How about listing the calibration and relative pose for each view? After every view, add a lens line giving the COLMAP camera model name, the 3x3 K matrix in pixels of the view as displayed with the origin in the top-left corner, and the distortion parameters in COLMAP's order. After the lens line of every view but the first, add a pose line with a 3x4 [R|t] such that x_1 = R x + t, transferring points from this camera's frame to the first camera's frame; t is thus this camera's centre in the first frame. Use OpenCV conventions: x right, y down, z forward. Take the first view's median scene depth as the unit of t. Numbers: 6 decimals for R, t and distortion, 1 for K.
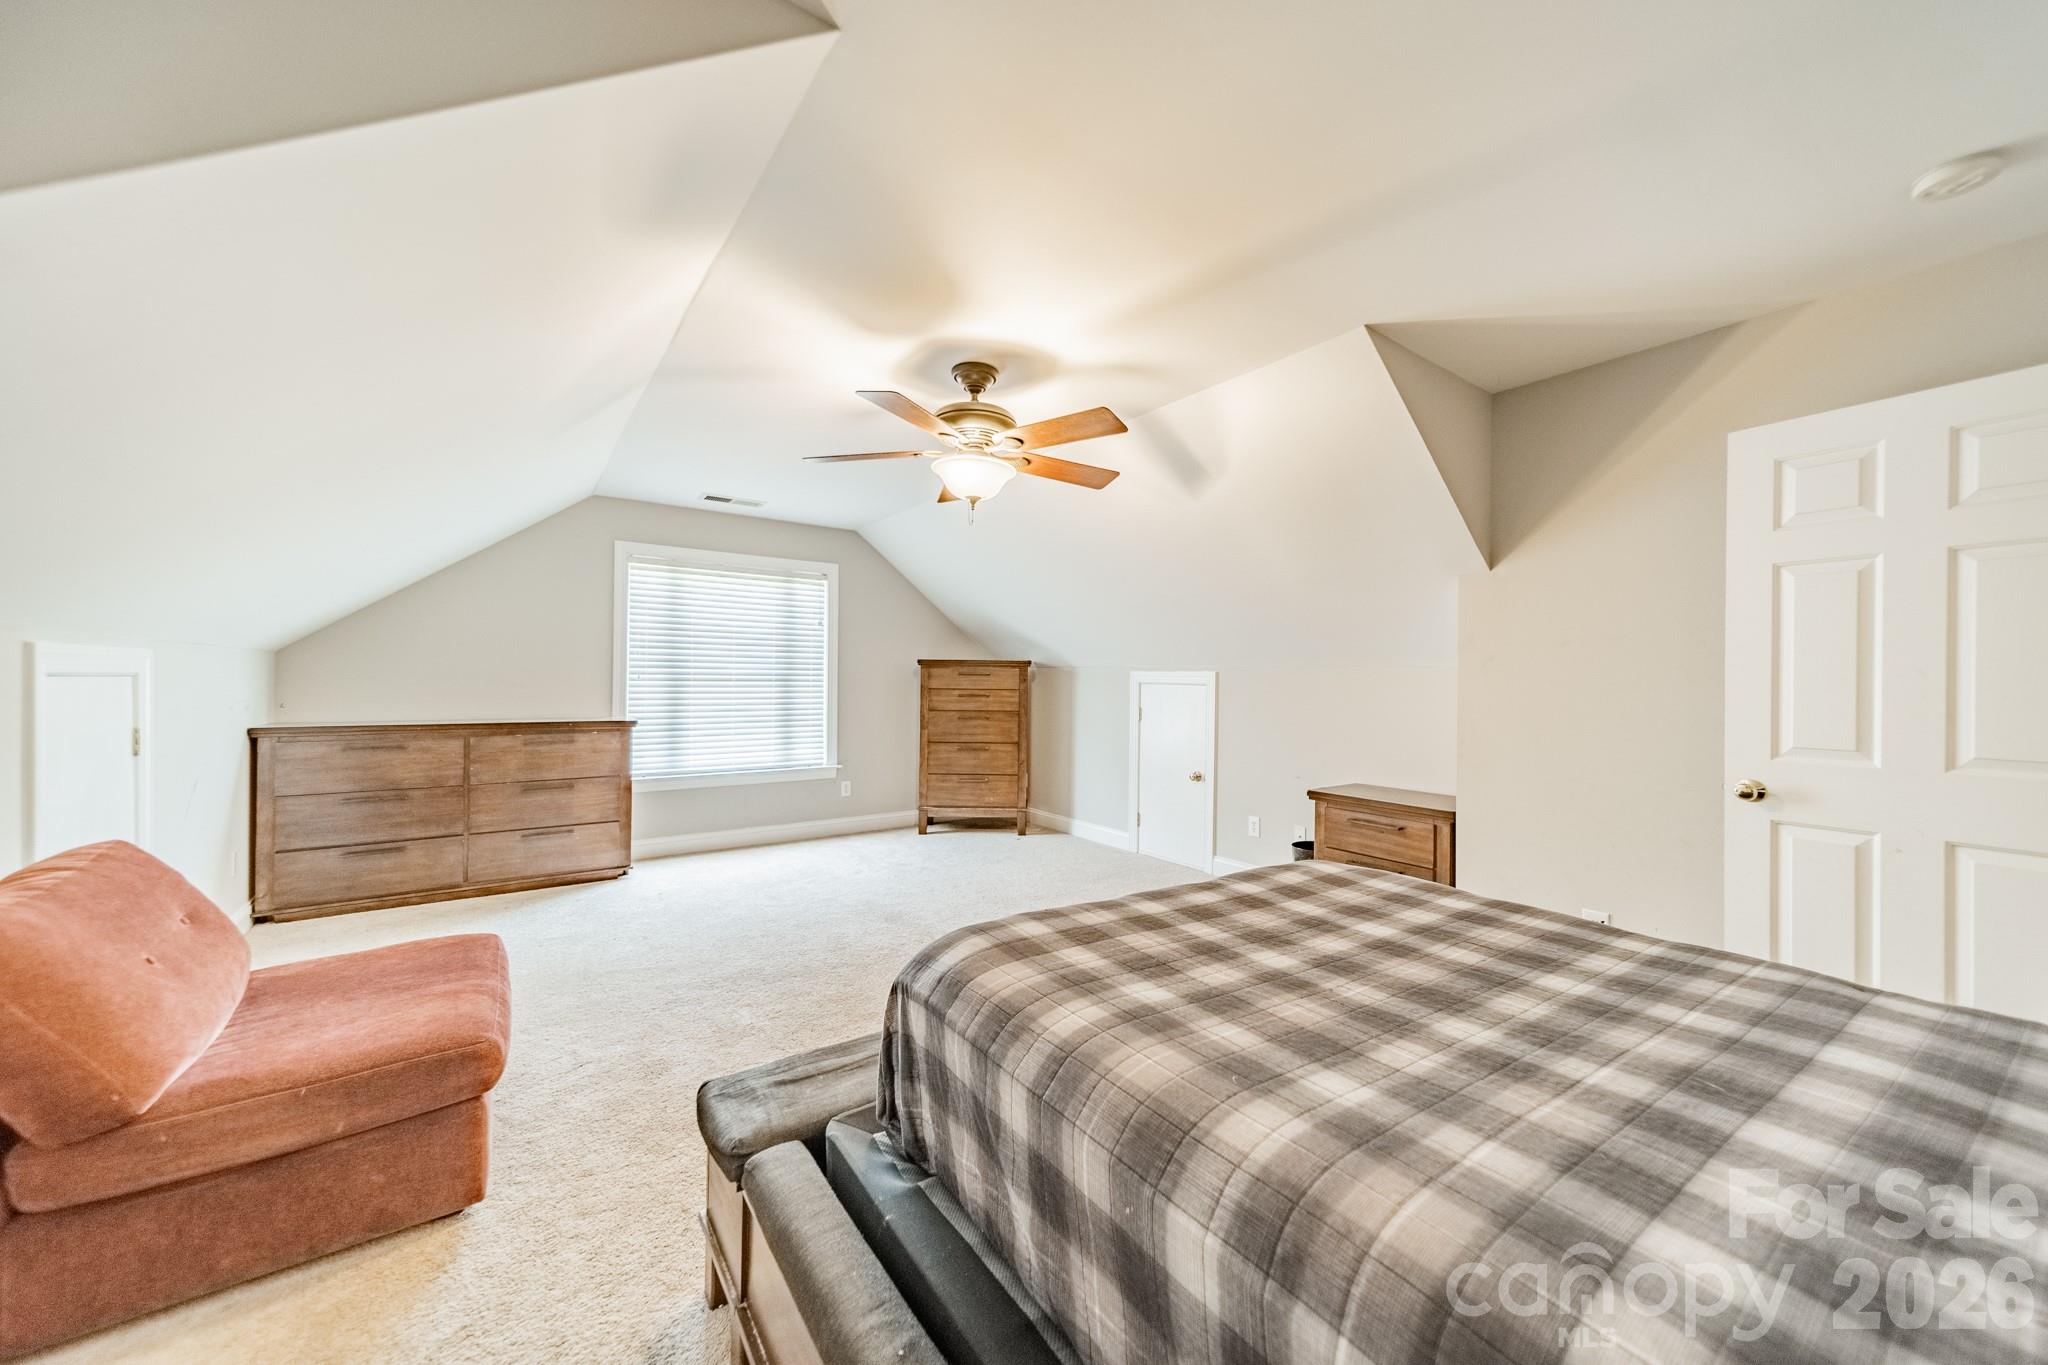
lens RADIAL K [[719.5, 0, 1030.1], [0, 719.5, 682.1], [0, 0, 1]] dist [0.006446, -0.000066]
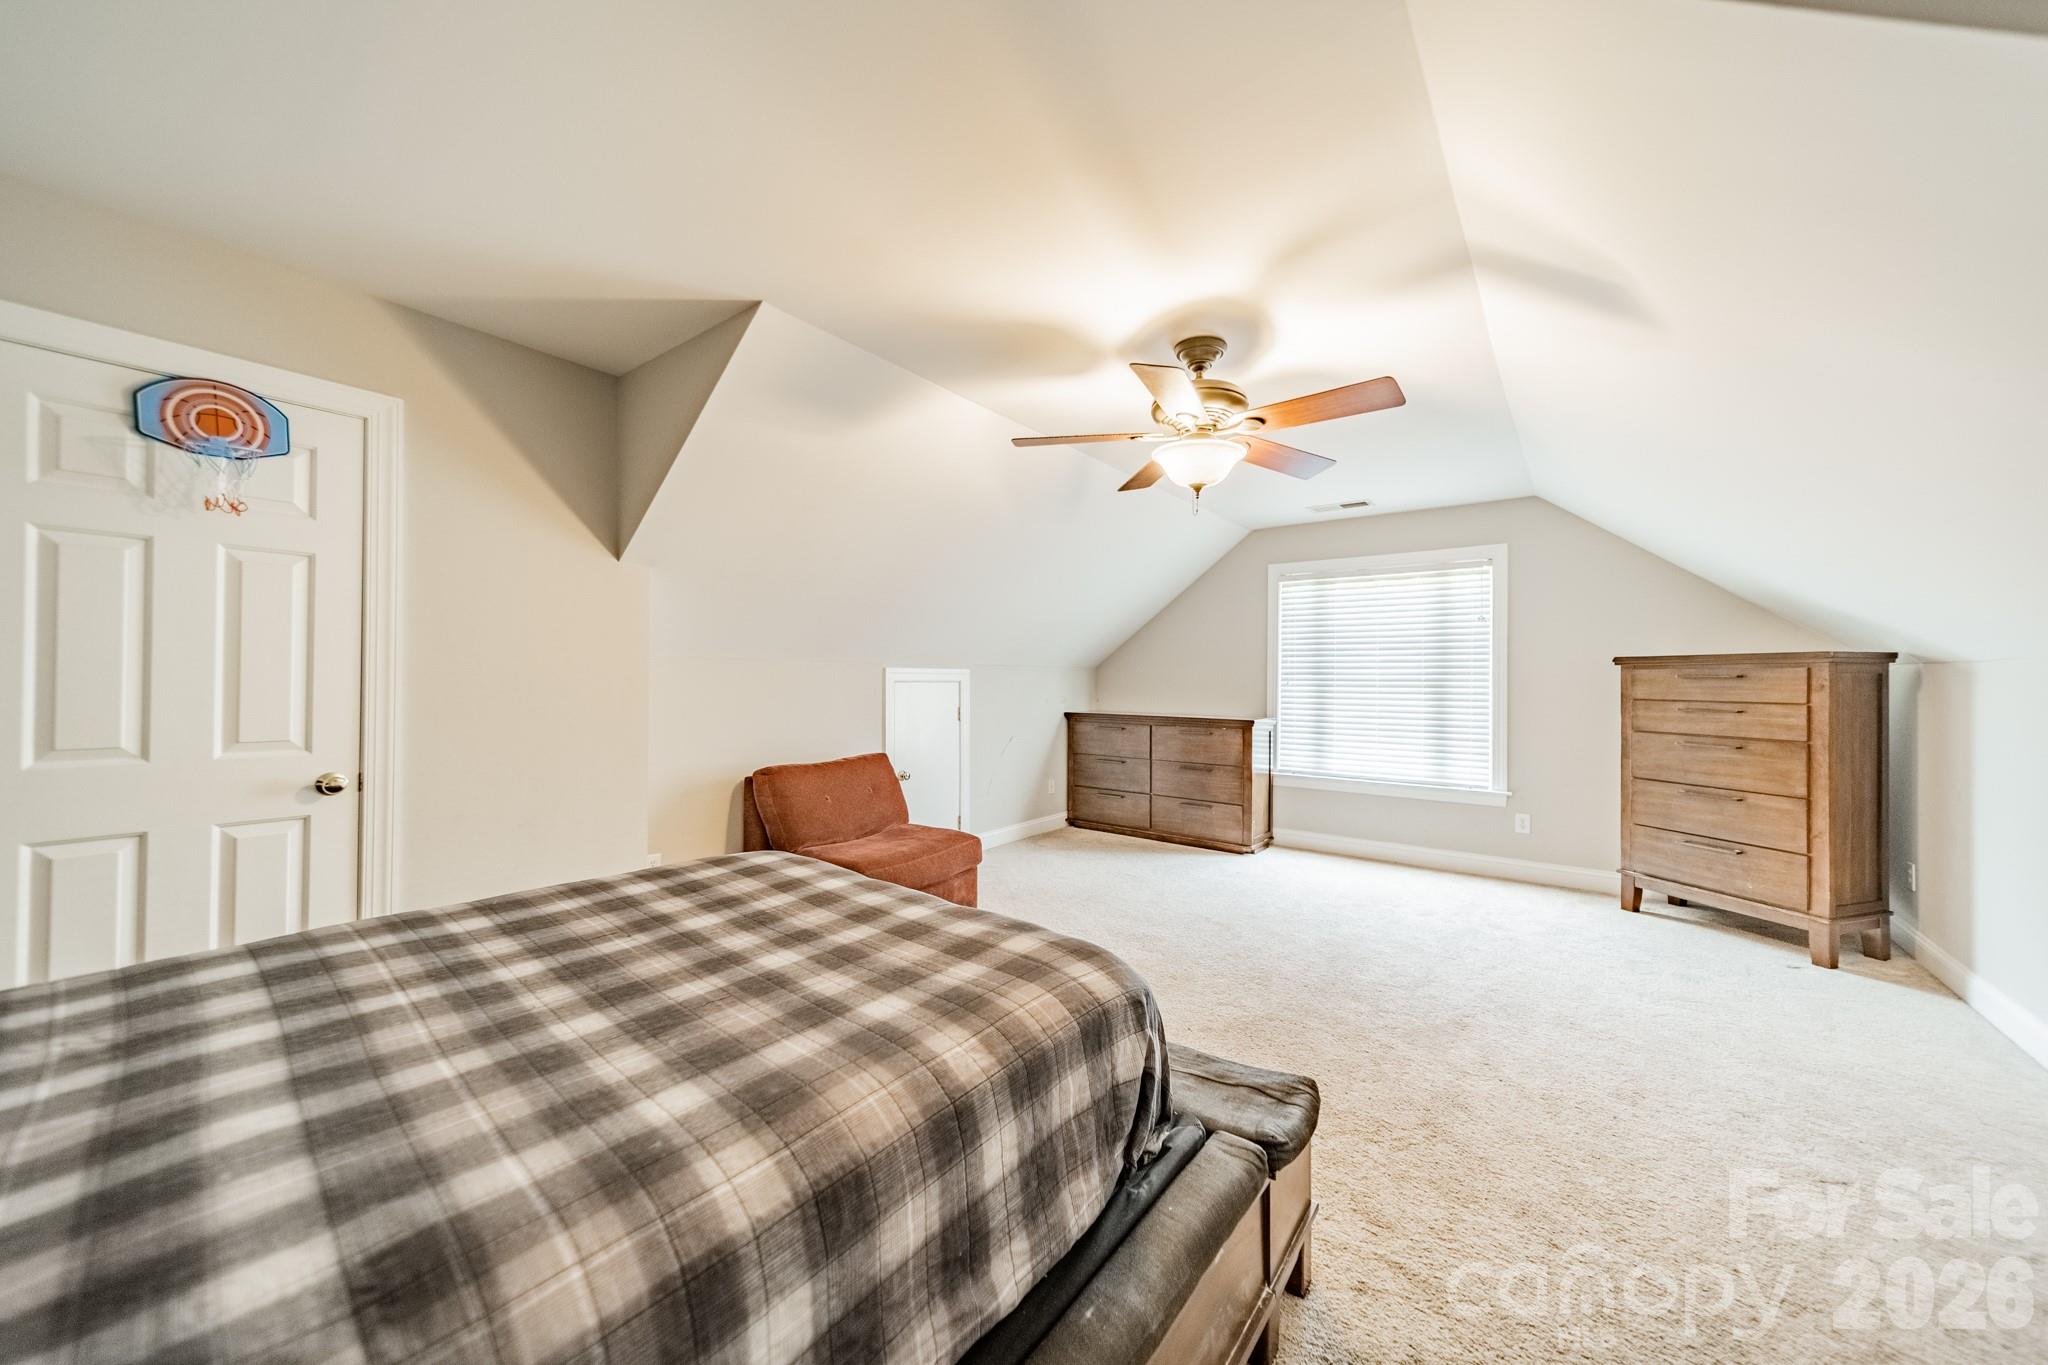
lens RADIAL K [[719.5, 0, 1034.4], [0, 719.5, 678.4], [0, 0, 1]] dist [0.006446, -0.000066]
pose [[0.296192, -0.009193, -0.955084, 0.367002], [-0.006507, 0.999911, -0.011642, 0.001064], [0.955106, 0.009663, 0.296105, 0.266043]]
